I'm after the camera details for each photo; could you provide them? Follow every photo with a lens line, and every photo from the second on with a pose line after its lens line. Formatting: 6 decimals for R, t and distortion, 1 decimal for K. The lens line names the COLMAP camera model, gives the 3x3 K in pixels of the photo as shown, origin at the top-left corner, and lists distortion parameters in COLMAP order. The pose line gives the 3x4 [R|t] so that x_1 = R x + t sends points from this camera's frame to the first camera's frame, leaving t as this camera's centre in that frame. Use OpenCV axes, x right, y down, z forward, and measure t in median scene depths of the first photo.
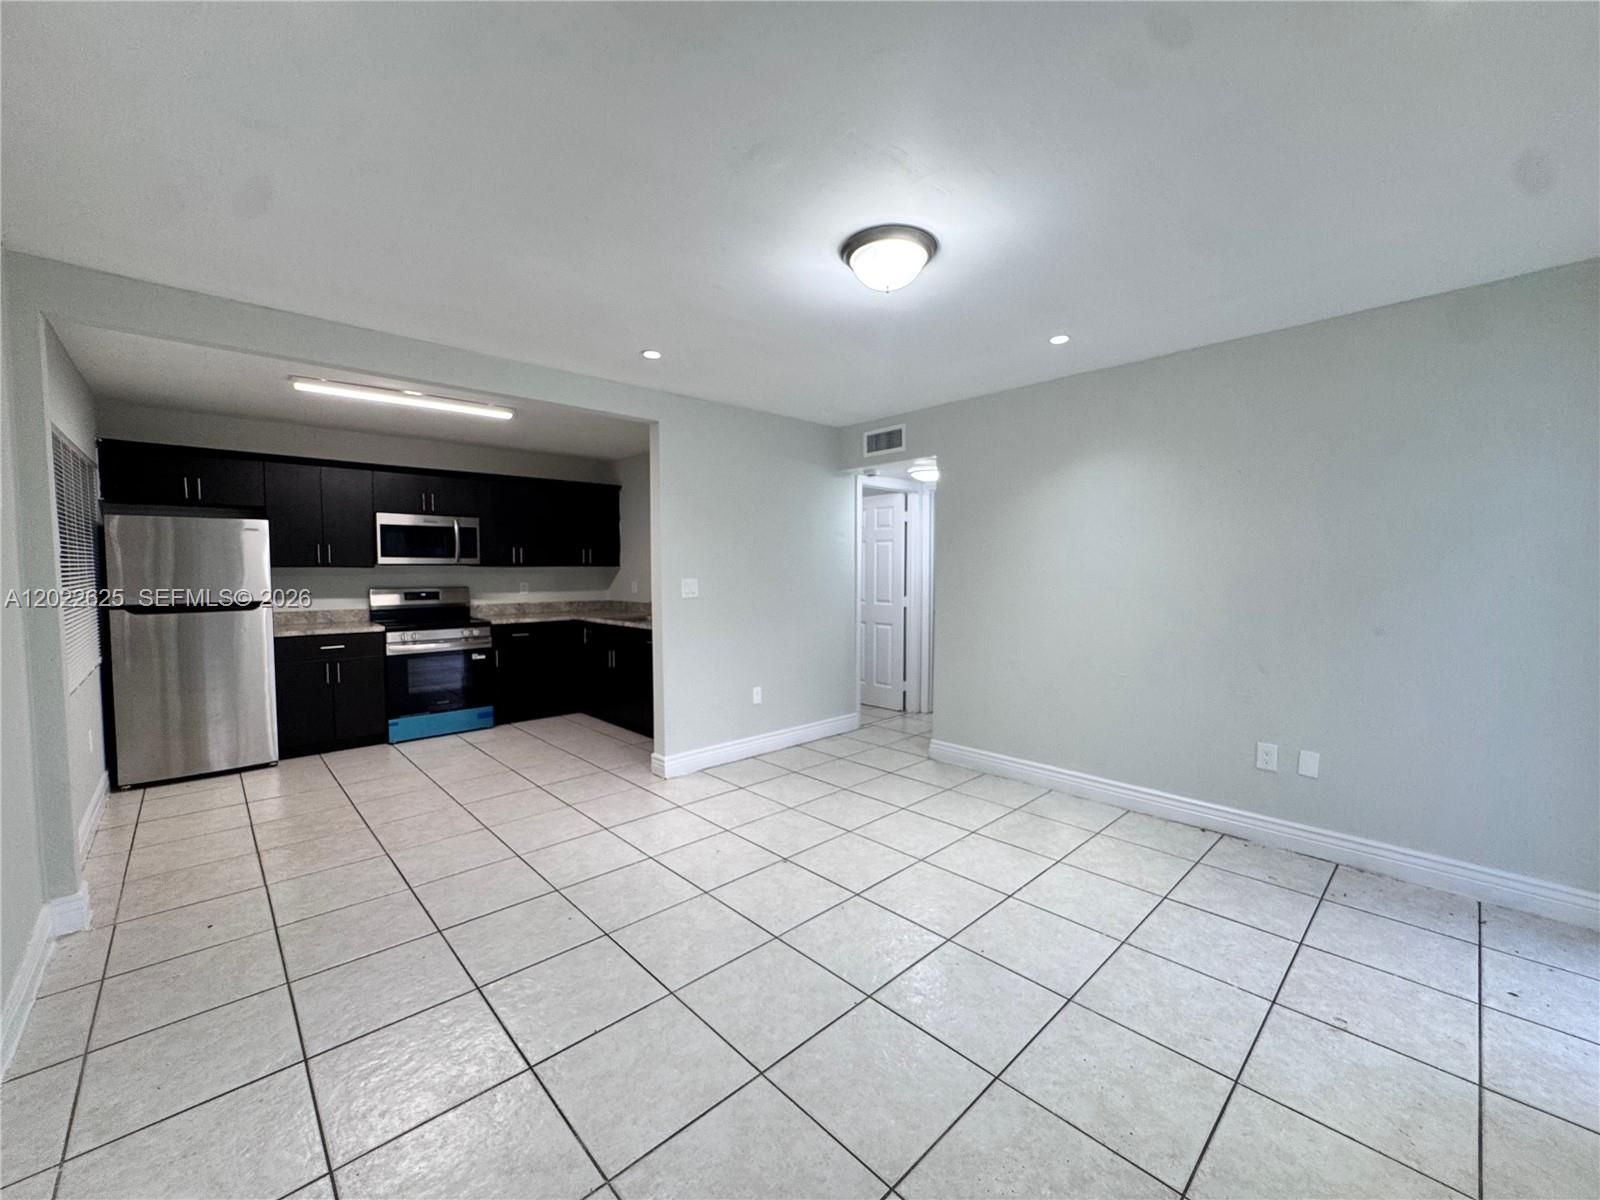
lens RADIAL K [[639.9, 0, 796.6], [0, 639.9, 601.9], [0, 0, 1]] dist [-0.002396, -0.000157]
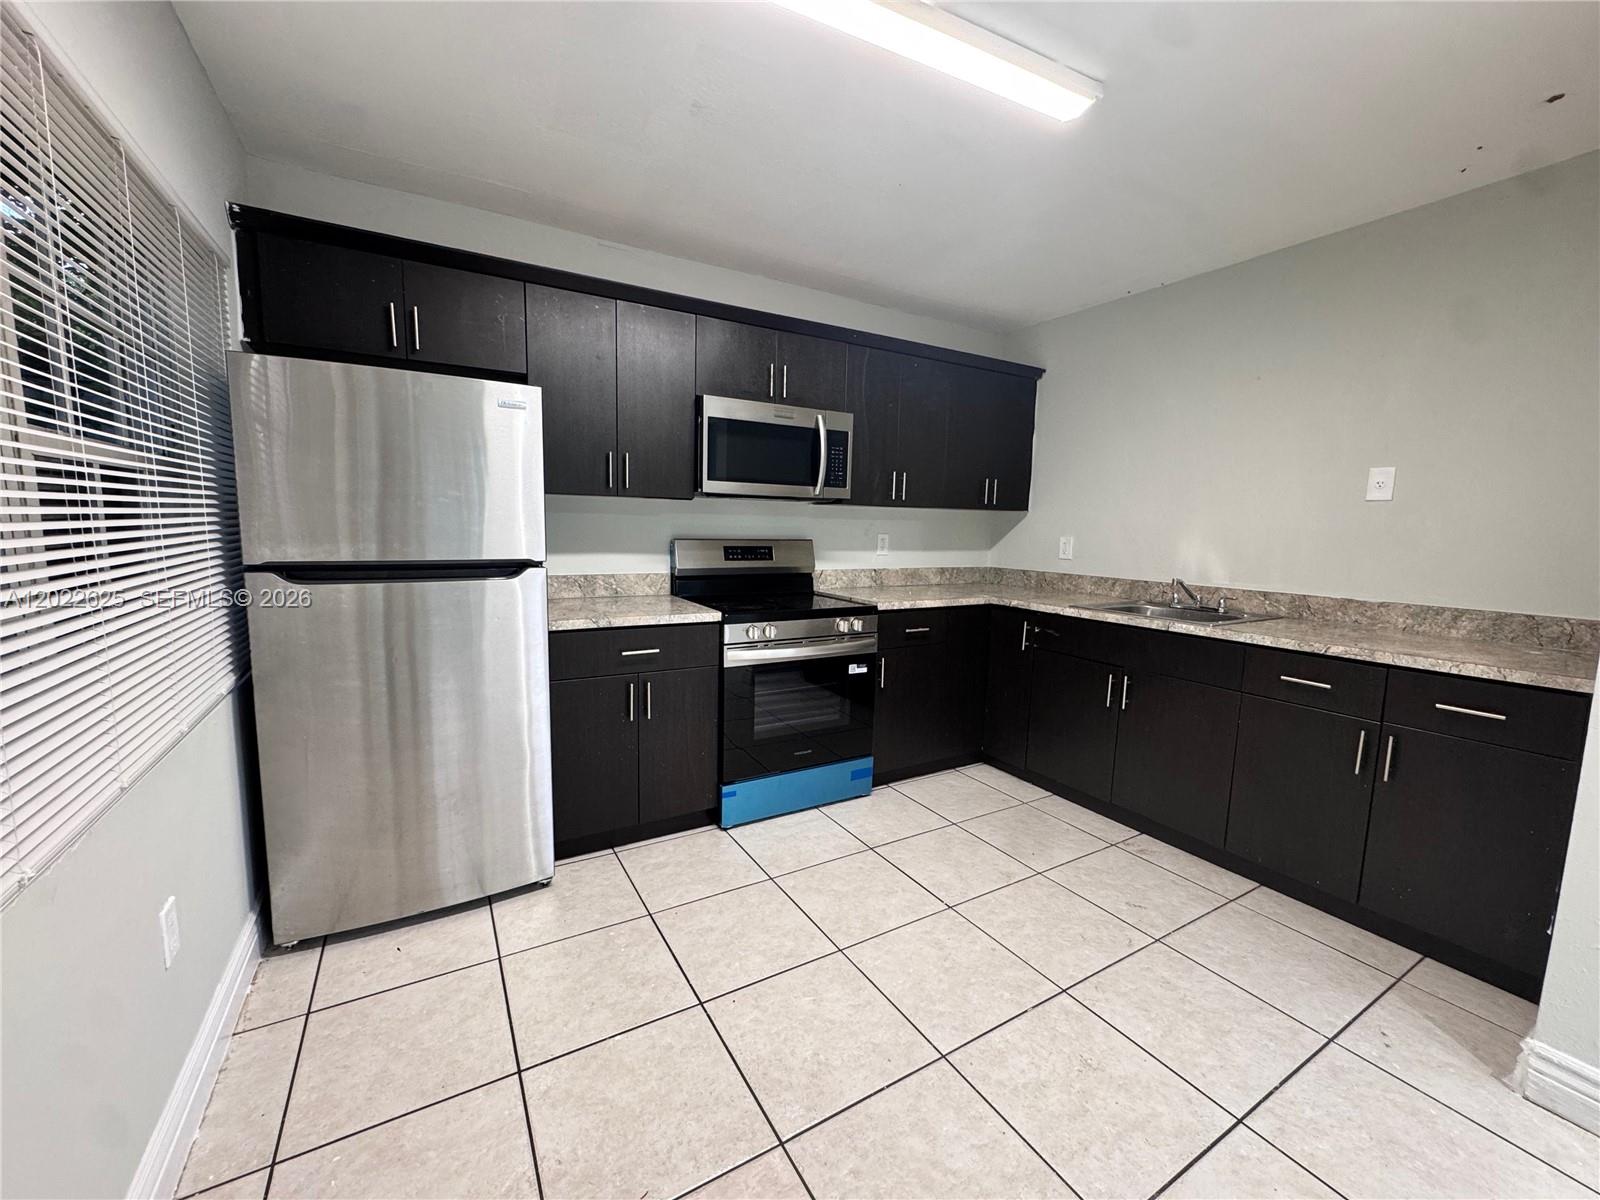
lens RADIAL K [[639.9, 0, 802.6], [0, 639.9, 600.4], [0, 0, 1]] dist [-0.002396, -0.000157]
pose [[0.978605, 0.047044, -0.200296, -0.456587], [-0.034200, 0.997159, 0.067110, -0.008150], [0.202885, -0.058824, 0.977434, 0.482938]]
